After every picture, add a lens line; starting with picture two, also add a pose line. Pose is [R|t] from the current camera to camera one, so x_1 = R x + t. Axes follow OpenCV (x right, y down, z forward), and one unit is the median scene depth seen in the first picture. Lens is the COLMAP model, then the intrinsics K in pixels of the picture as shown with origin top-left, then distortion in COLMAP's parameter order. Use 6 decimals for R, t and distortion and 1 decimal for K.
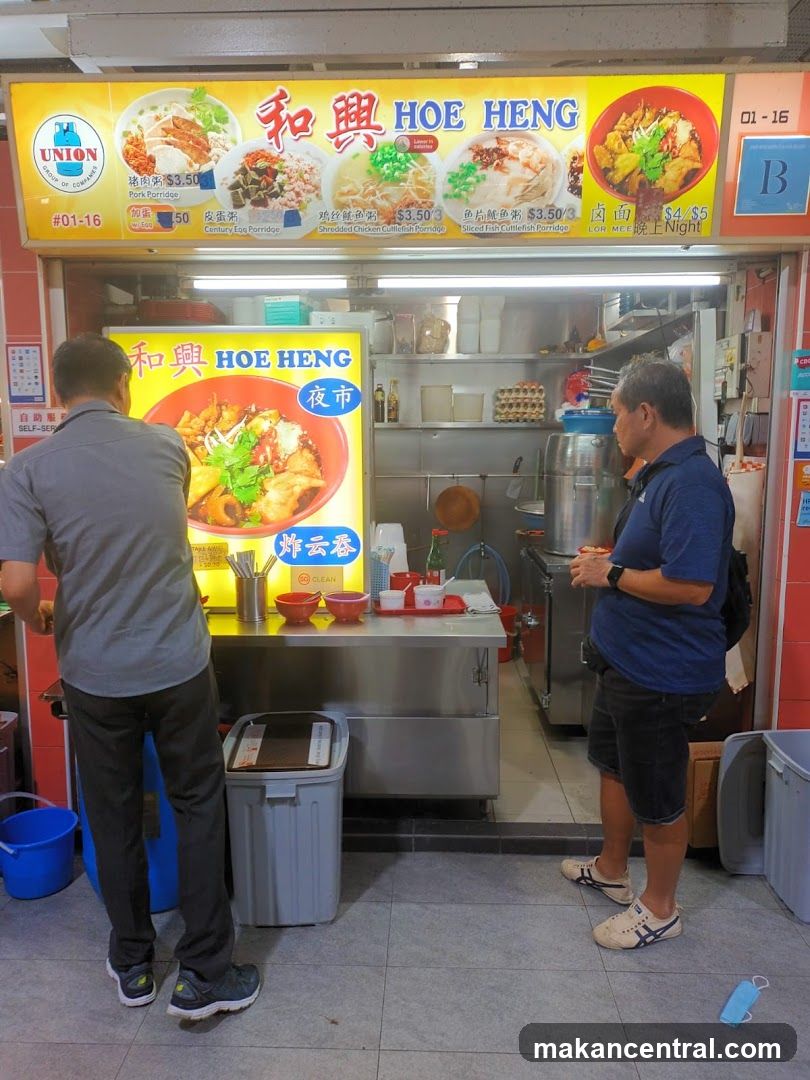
lens RADIAL K [[802.0, 0, 408.4], [0, 802.0, 533.7], [0, 0, 1]] dist [0.003776, 0.007882]
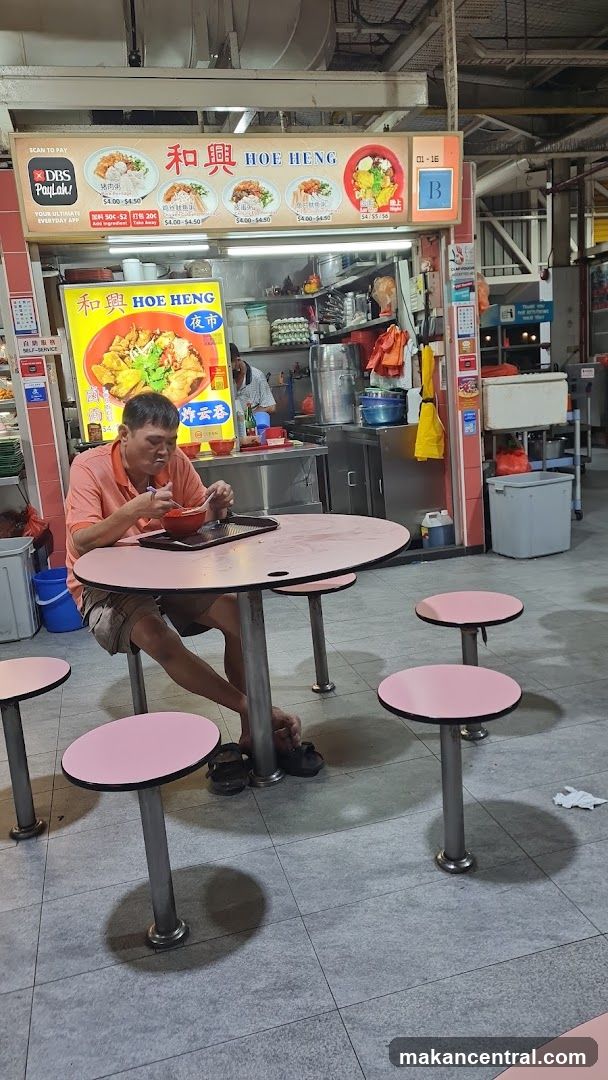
lens RADIAL K [[807.0, 0, 322.3], [0, 807.0, 545.4], [0, 0, 1]] dist [0.028946, -0.001631]
pose [[0.949518, -0.135996, 0.282703, -0.468054], [0.117926, 0.989789, 0.080064, 0.215480], [-0.290705, -0.042684, 0.955860, -0.822349]]
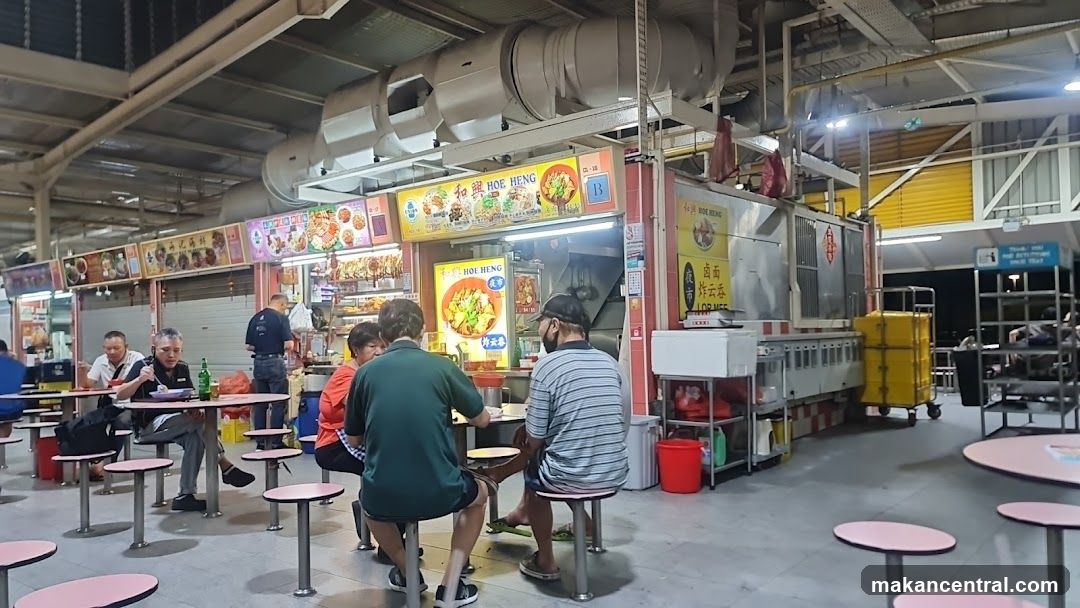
lens RADIAL K [[807.0, 0, 539.9], [0, 807.0, 303.3], [0, 0, 1]] dist [0.028946, -0.001631]
pose [[0.792428, -0.045562, -0.608262, 1.828051], [-0.051646, 0.988614, -0.141335, 0.290594], [0.607776, 0.143412, 0.781052, -1.068184]]
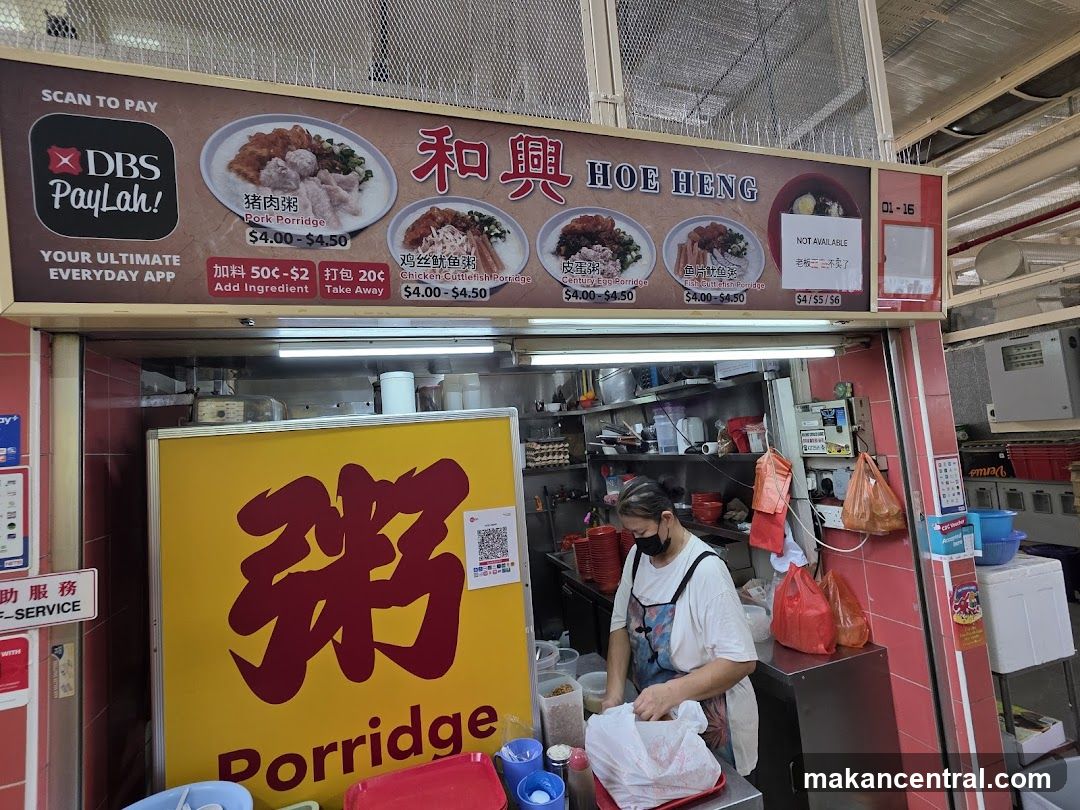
lens RADIAL K [[514.6, 0, 542.6], [0, 514.6, 404.6], [0, 0, 1]] dist [-0.014093, 0.002538]
pose [[0.938729, -0.045432, 0.341650, -0.242673], [0.122249, 0.970713, -0.206813, -0.169371], [-0.322248, 0.235908, 0.916790, 0.560856]]
